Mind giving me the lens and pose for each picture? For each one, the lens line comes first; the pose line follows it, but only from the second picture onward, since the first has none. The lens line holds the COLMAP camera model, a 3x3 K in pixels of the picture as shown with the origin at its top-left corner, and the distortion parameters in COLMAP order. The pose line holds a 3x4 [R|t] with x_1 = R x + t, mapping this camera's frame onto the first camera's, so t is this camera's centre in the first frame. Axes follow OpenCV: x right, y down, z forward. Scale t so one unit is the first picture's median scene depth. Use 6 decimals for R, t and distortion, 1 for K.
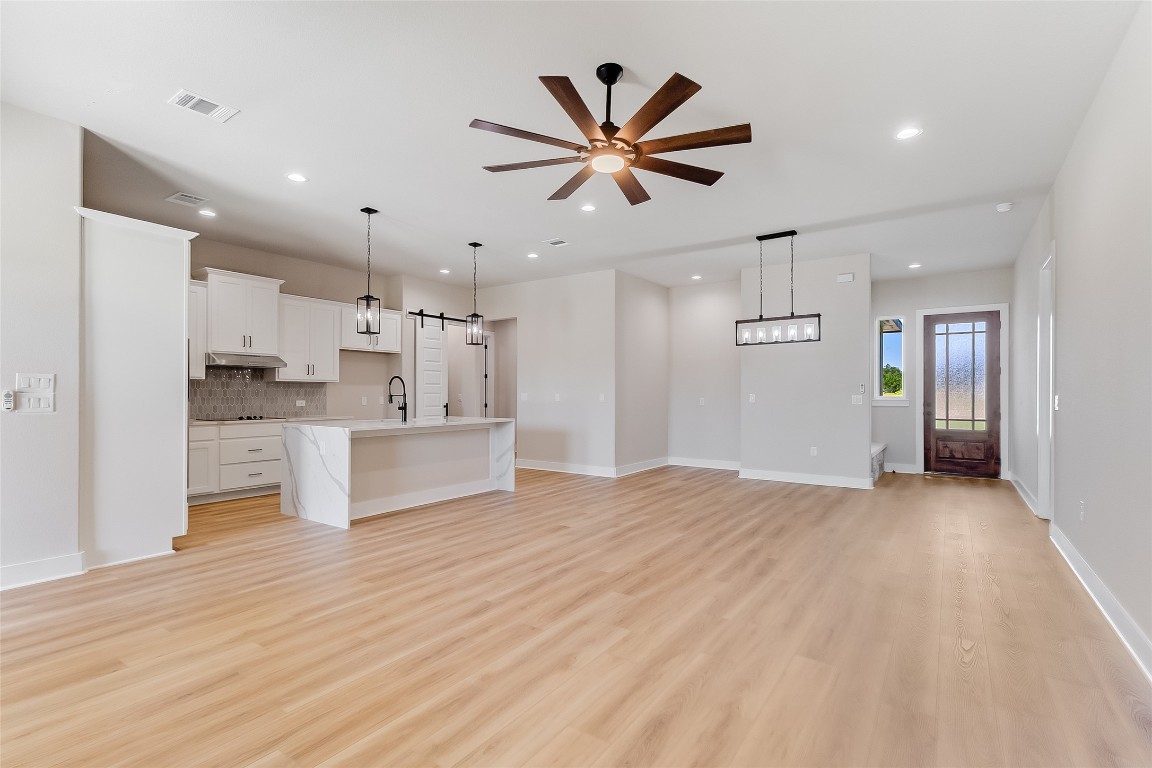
lens RADIAL K [[542.0, 0, 590.1], [0, 542.0, 394.7], [0, 0, 1]] dist [0.001907, -0.001952]
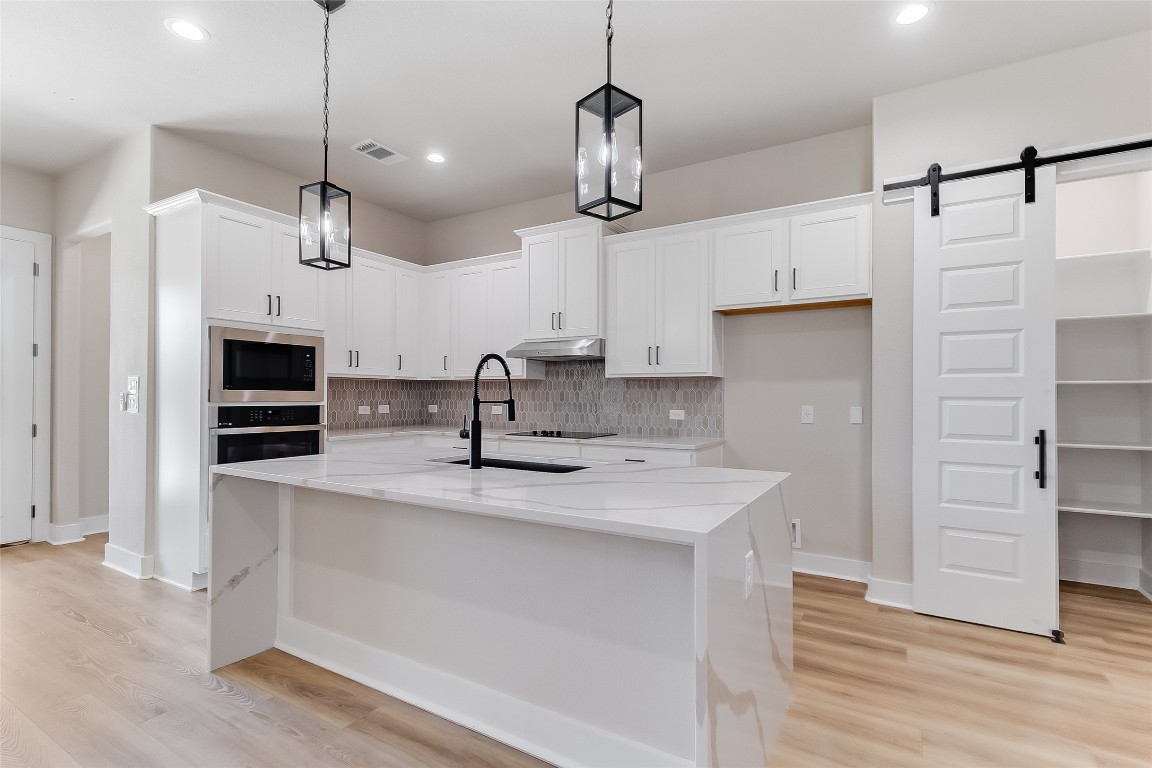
lens RADIAL K [[542.0, 0, 583.1], [0, 542.0, 392.0], [0, 0, 1]] dist [0.001907, -0.001952]
pose [[0.046849, -0.010211, -0.998850, 0.043527], [-0.007979, 0.999912, -0.010596, -0.001620], [0.998870, 0.008466, 0.046763, 0.932654]]
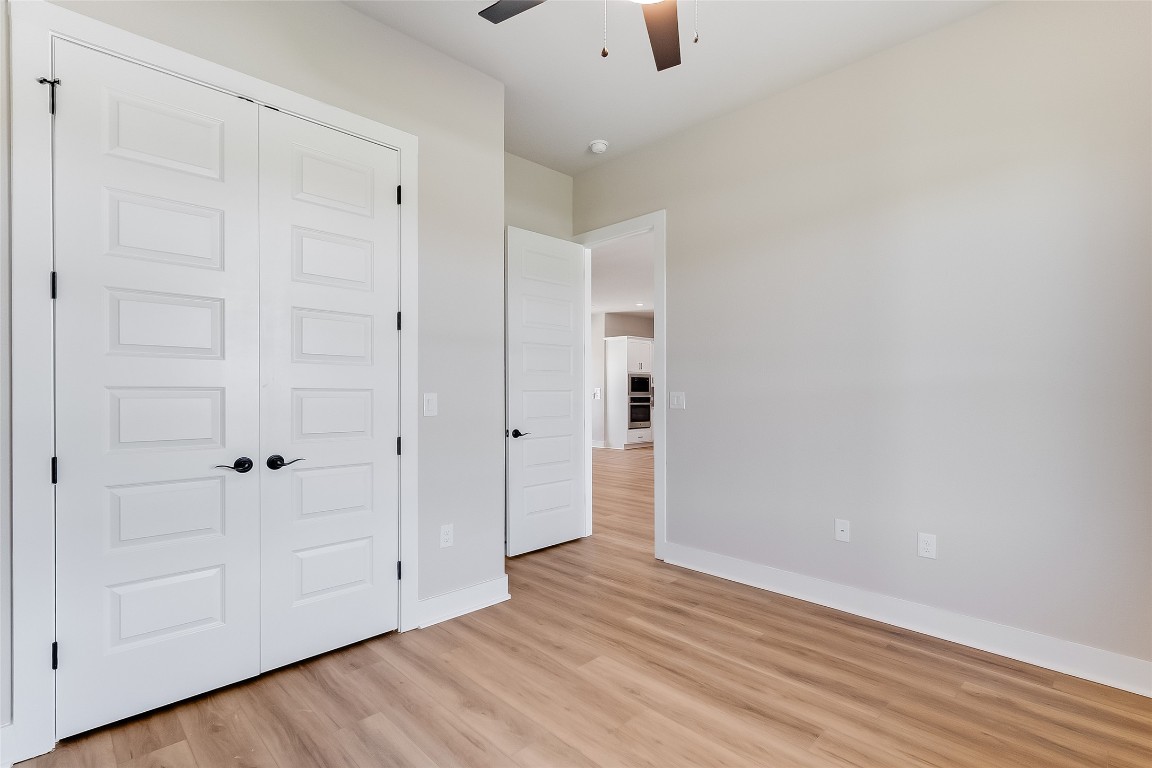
lens RADIAL K [[542.0, 0, 576.0], [0, 542.0, 387.2], [0, 0, 1]] dist [0.001907, -0.001952]
pose [[-0.204475, -0.014469, -0.978765, 1.245689], [-0.000105, 0.999891, -0.014759, 0.003228], [0.978872, -0.002915, -0.204455, 0.802829]]
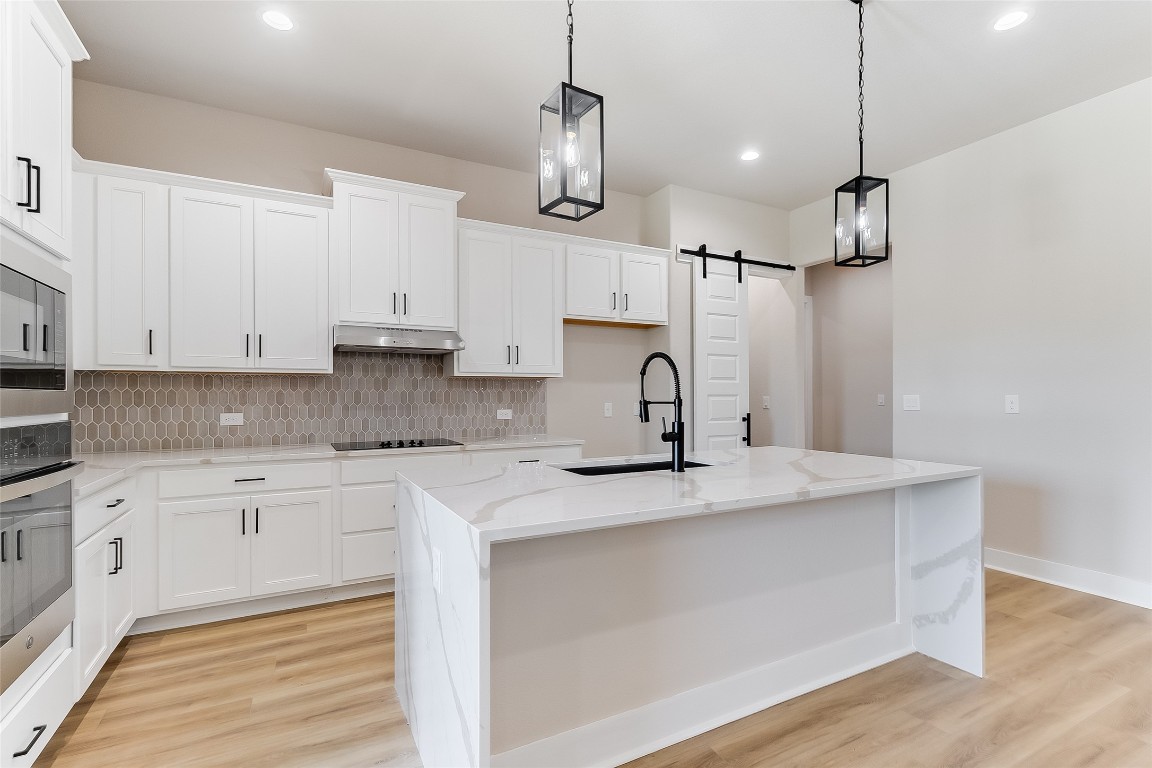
lens RADIAL K [[542.0, 0, 580.3], [0, 542.0, 394.7], [0, 0, 1]] dist [0.001907, -0.001952]
pose [[0.879544, -0.007227, -0.475762, -0.197028], [0.004918, 0.999969, -0.006099, -0.001398], [0.475792, 0.003025, 0.879553, 0.562640]]
